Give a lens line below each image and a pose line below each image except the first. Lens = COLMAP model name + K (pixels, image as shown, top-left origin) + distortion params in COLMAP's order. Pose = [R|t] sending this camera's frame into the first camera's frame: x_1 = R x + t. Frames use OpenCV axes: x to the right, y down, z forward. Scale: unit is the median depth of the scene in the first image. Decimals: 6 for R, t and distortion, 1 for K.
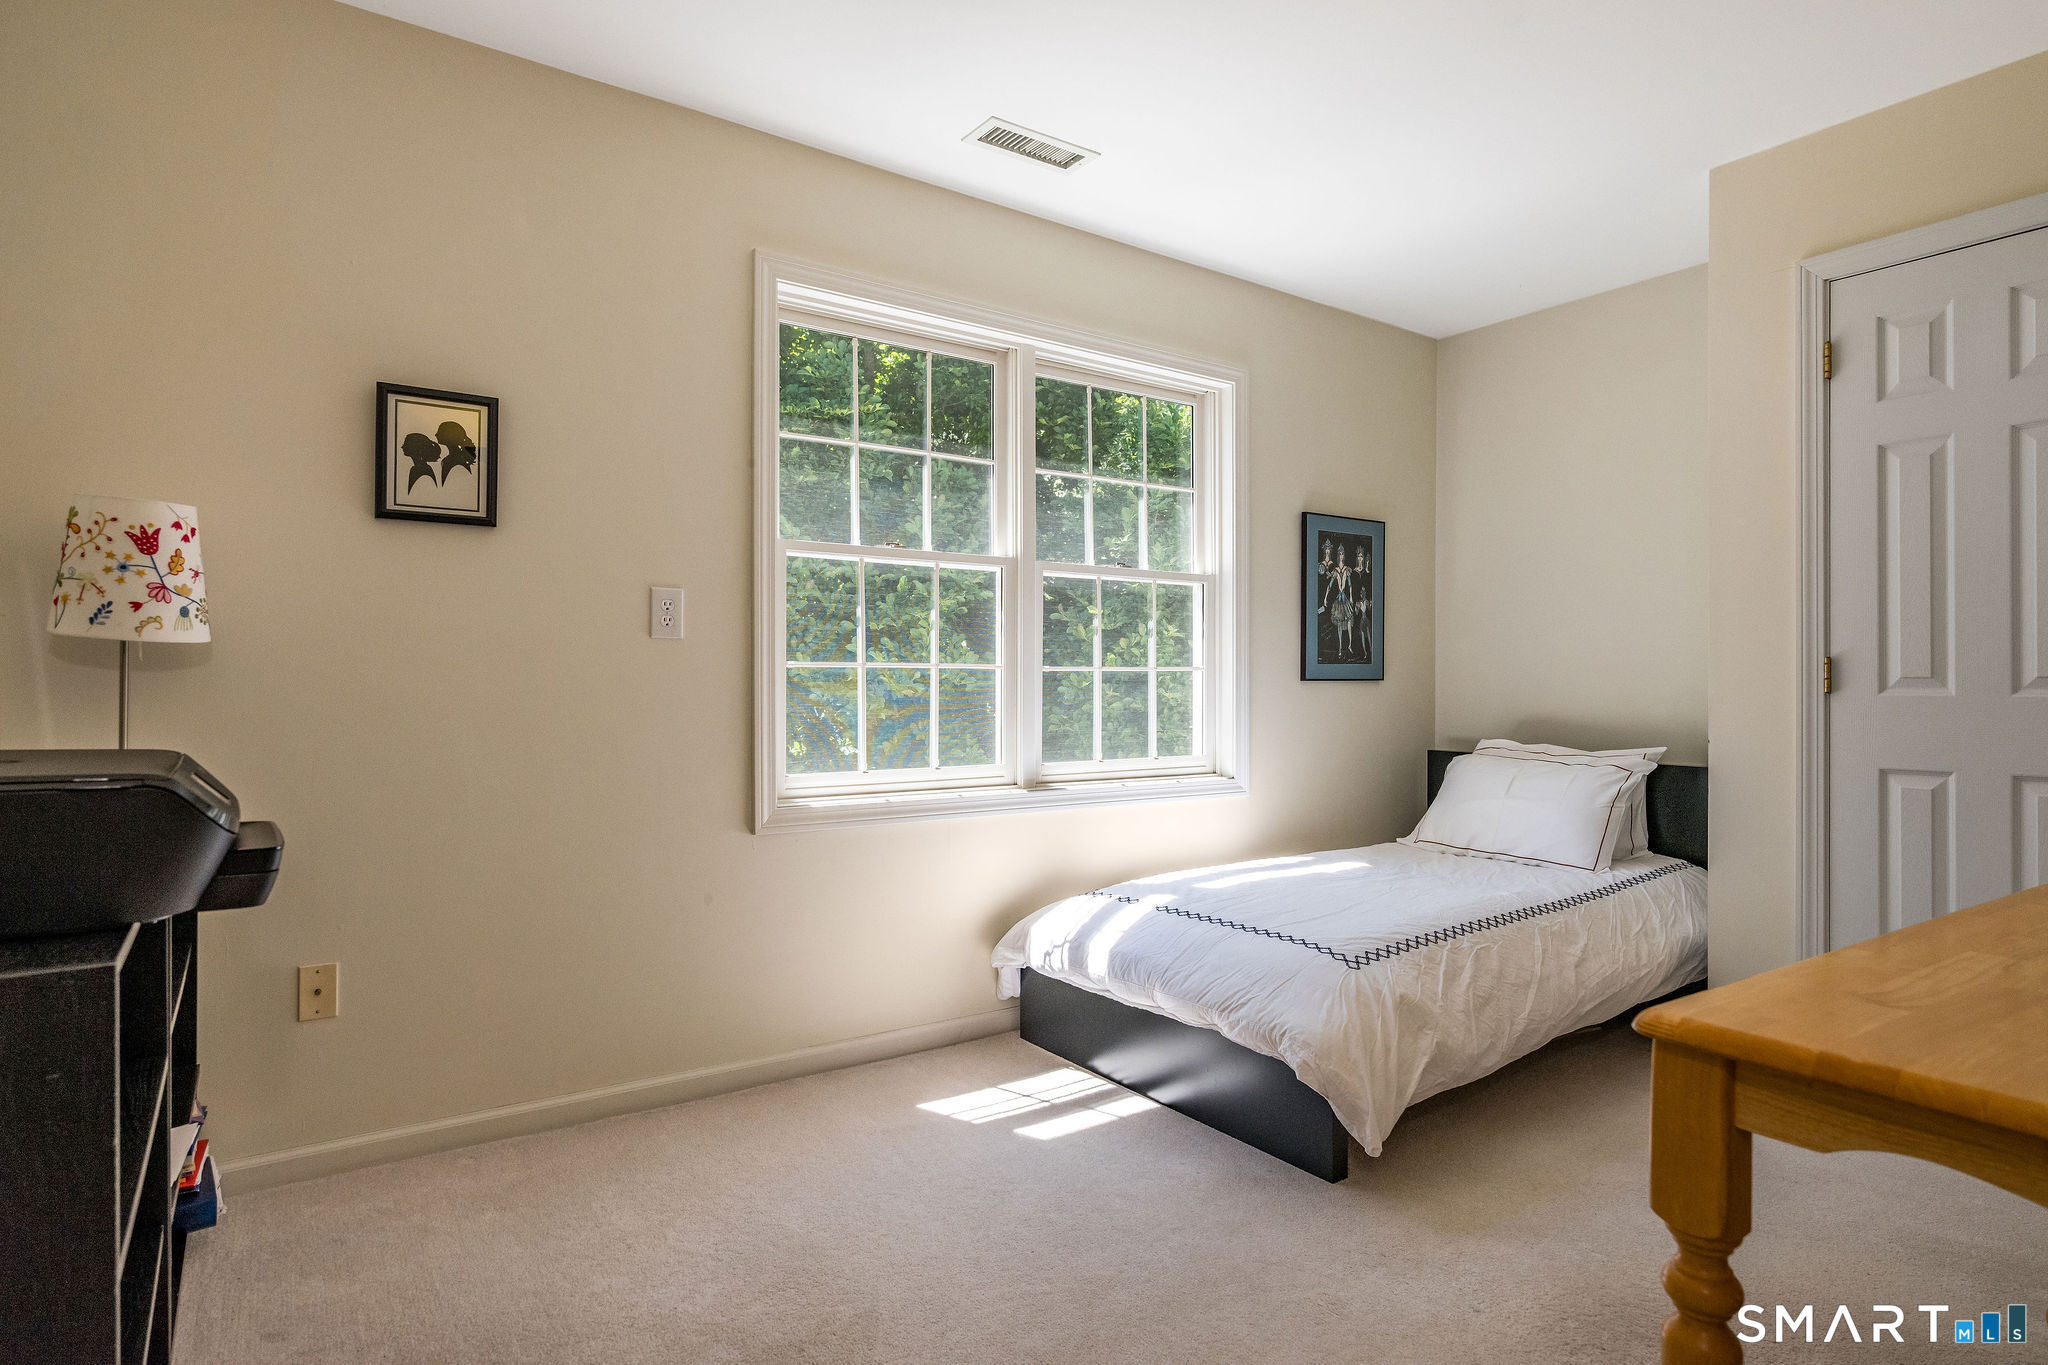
lens RADIAL K [[1100.0, 0, 1024.0], [0, 1100.0, 682.5], [0, 0, 1]] dist [0.000066, 0.000014]
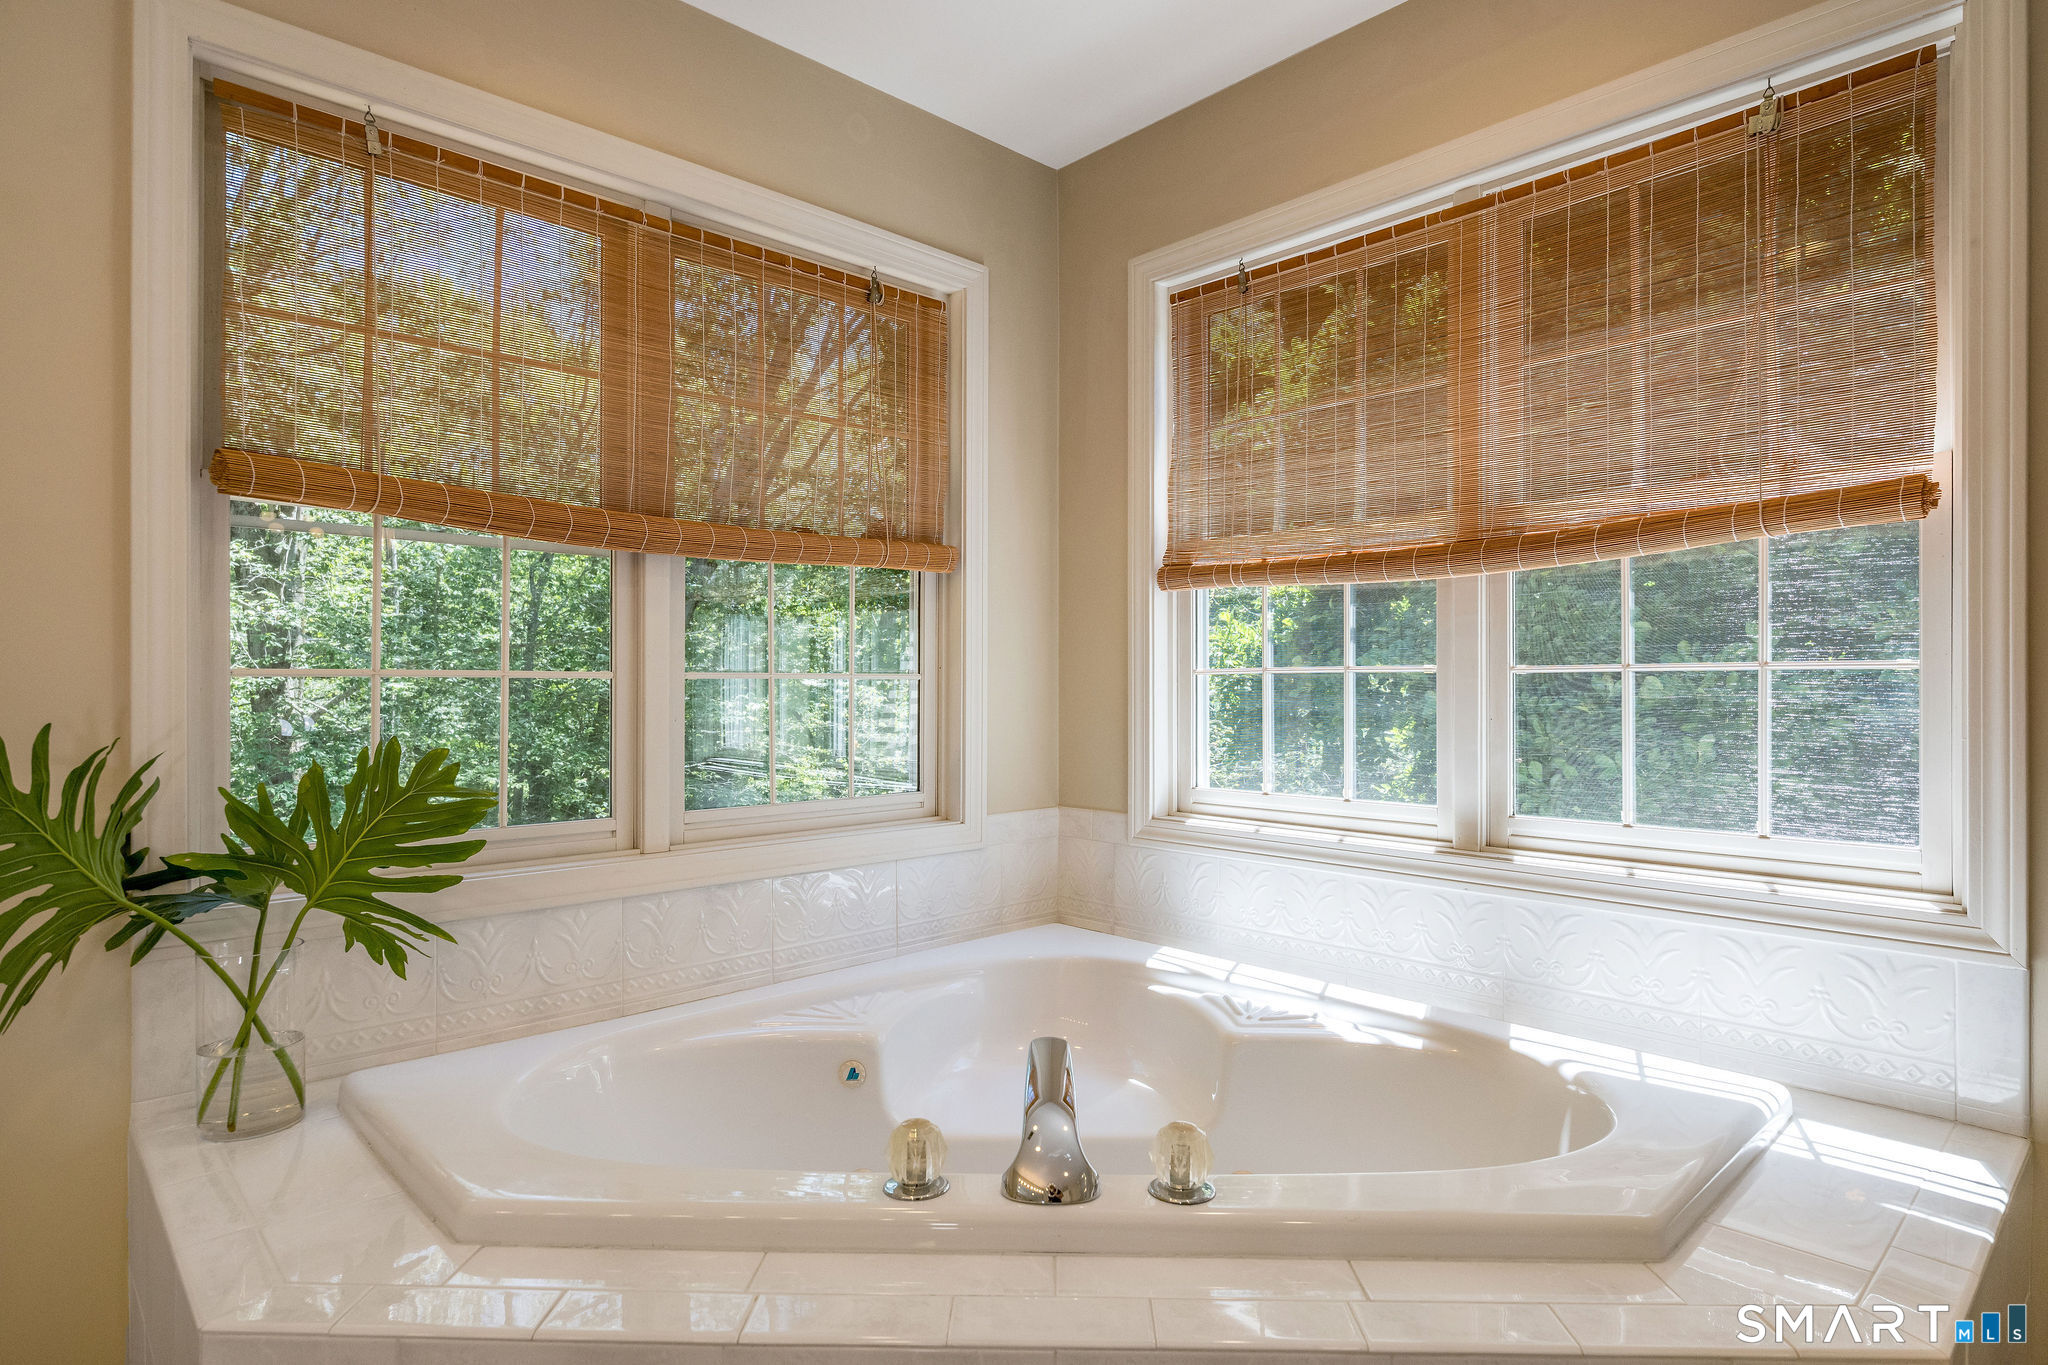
lens RADIAL K [[1100.0, 0, 1024.0], [0, 1100.0, 682.5], [0, 0, 1]] dist [0.000066, 0.000014]
pose [[0.138979, 0.002486, -0.990292, 0.618460], [0.003309, 0.999990, 0.002974, -0.007963], [0.990290, -0.003690, 0.138969, 0.620196]]
